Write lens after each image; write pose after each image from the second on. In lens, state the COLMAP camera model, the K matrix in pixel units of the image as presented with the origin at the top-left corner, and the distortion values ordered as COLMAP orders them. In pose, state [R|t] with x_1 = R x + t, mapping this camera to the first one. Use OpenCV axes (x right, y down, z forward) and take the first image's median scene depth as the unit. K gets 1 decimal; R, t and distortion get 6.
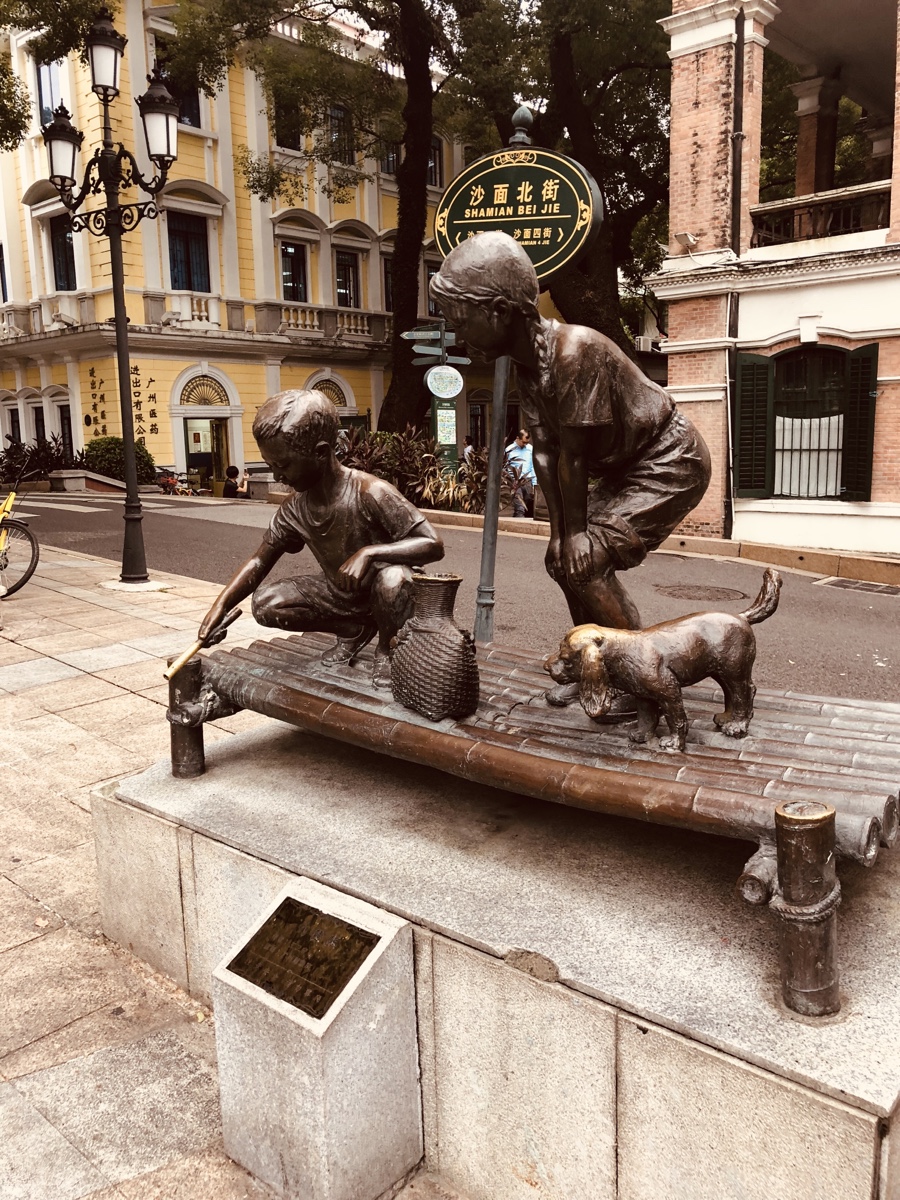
lens RADIAL K [[980.3, 0, 450.0], [0, 980.3, 600.0], [0, 0, 1]] dist [0.011631, 0.004702]
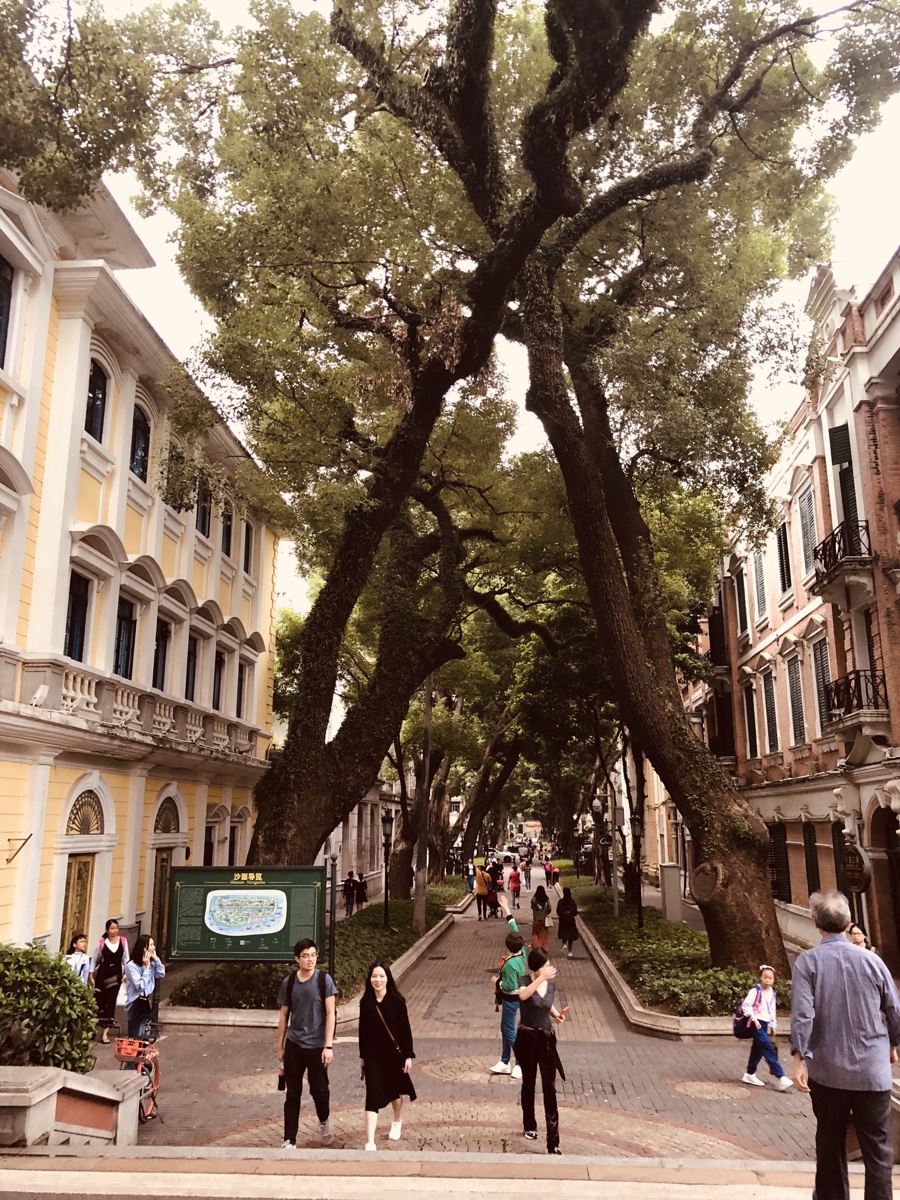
lens RADIAL K [[980.3, 0, 450.0], [0, 980.3, 600.0], [0, 0, 1]] dist [0.011631, 0.004702]
pose [[0.797799, 0.153905, 0.582949, -0.340266], [0.083986, 0.929077, -0.360225, -0.102816], [-0.597045, 0.336347, 0.728291, 0.411608]]
